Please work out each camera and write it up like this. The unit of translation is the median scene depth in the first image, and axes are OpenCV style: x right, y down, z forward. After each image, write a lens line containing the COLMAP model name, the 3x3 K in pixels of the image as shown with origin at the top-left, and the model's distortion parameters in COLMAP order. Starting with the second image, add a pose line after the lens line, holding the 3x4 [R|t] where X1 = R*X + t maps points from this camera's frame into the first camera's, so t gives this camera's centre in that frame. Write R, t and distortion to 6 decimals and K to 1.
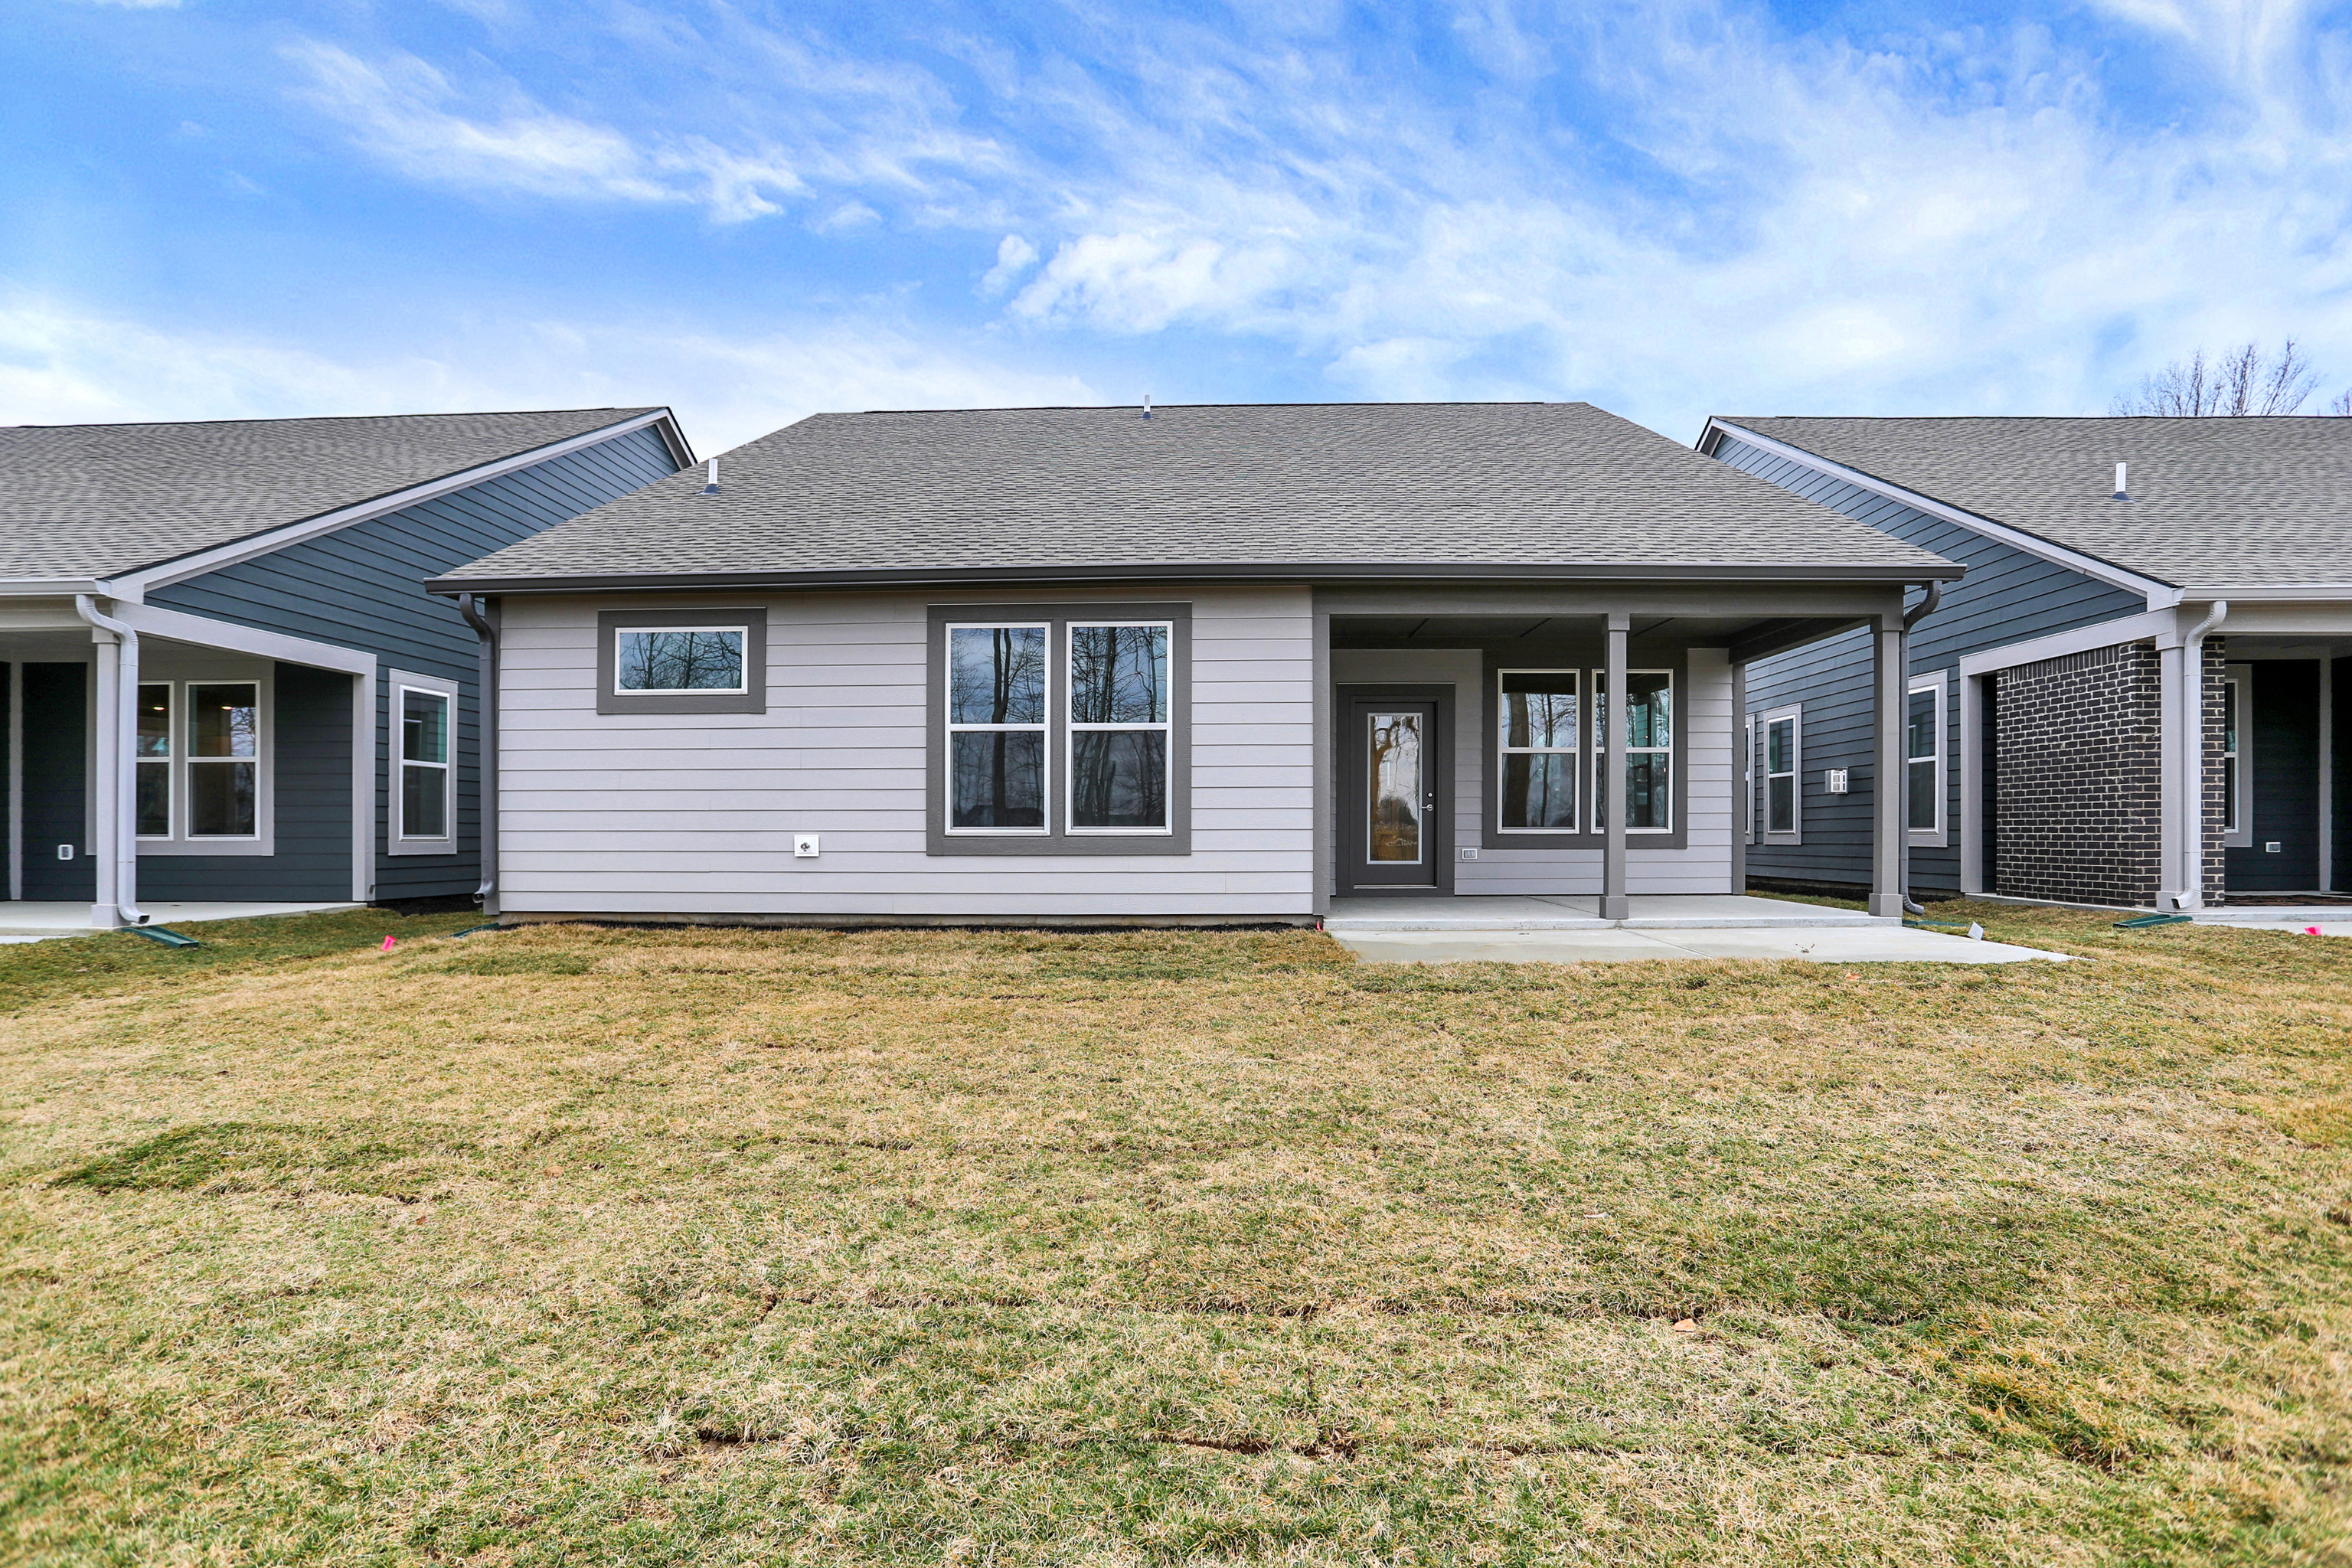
lens RADIAL K [[1164.4, 0, 1187.2], [0, 1164.4, 810.1], [0, 0, 1]] dist [-0.075986, 0.034871]
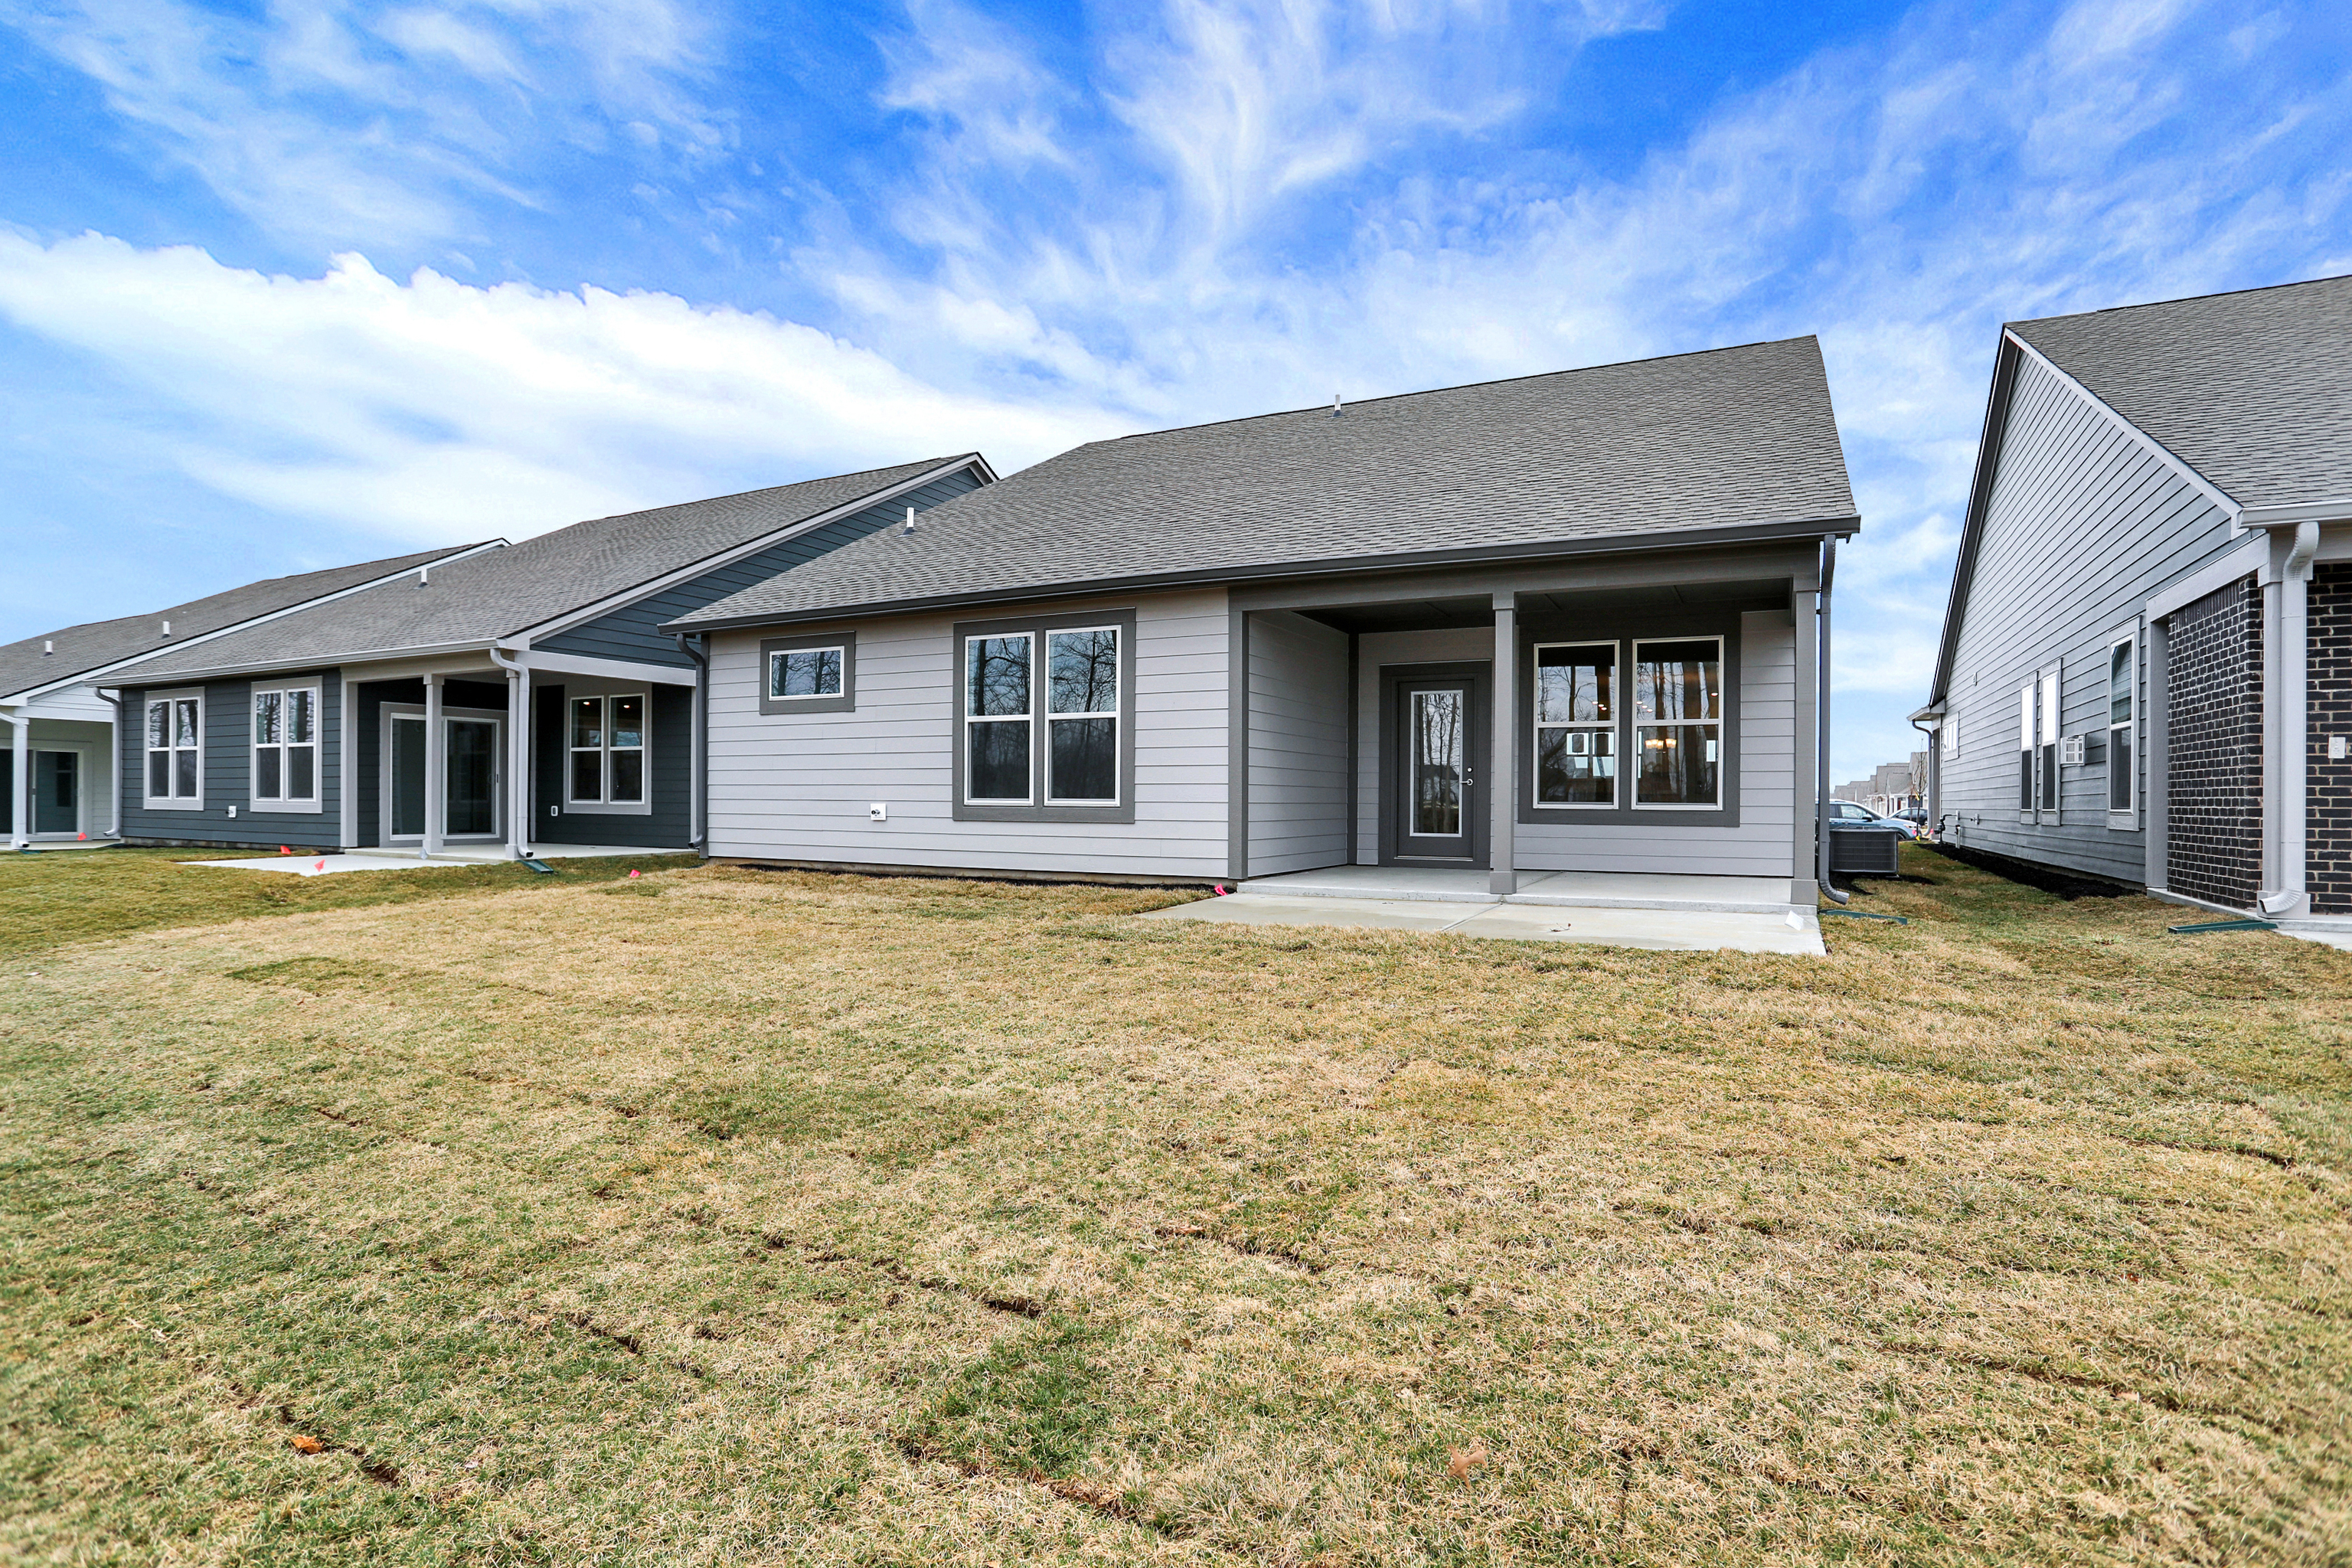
lens RADIAL K [[1156.5, 0, 1176.0], [0, 1156.5, 784.0], [0, 0, 1]] dist [-0.073334, 0.021370]
pose [[0.903951, 0.001627, -0.427634, 0.533932], [-0.000739, 0.999997, 0.002243, -0.003867], [0.427636, -0.001711, 0.903949, -0.036670]]
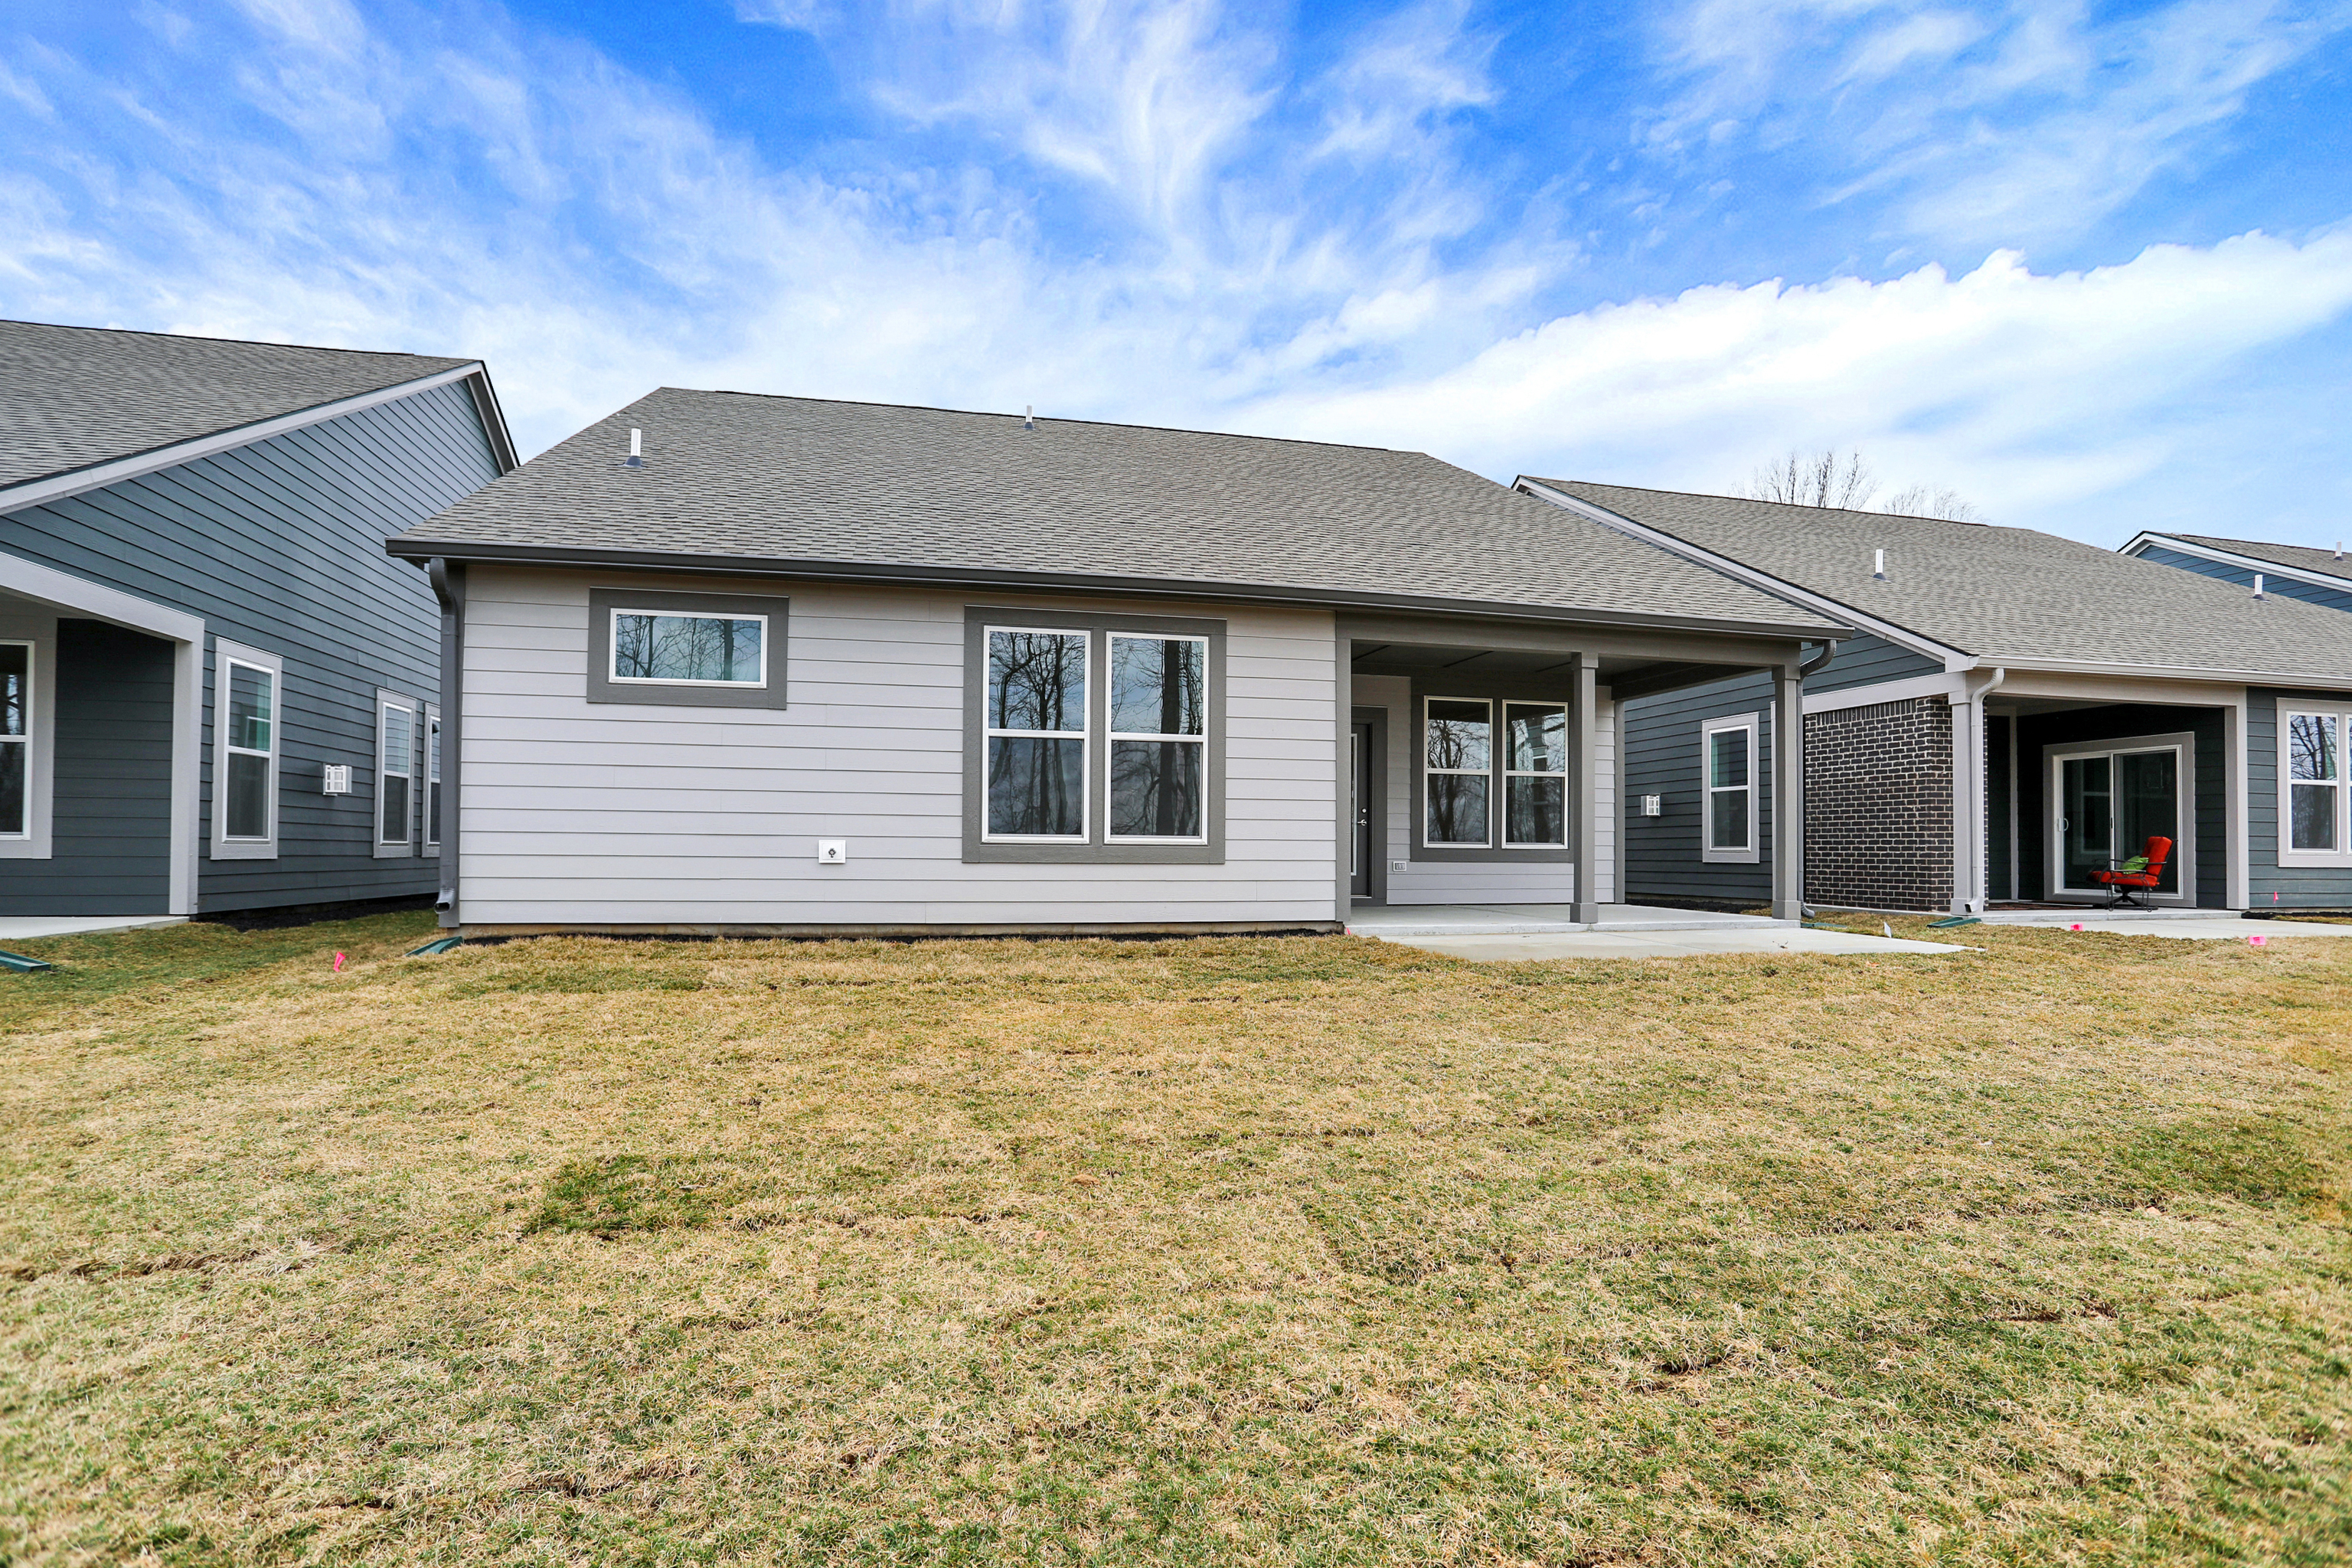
lens RADIAL K [[1164.4, 0, 1187.2], [0, 1164.4, 810.1], [0, 0, 1]] dist [-0.075986, 0.034871]
pose [[0.964959, 0.018739, 0.261730, -0.296293], [-0.015085, 0.999759, -0.015963, 0.007698], [-0.261966, 0.011455, 0.965009, 0.011099]]
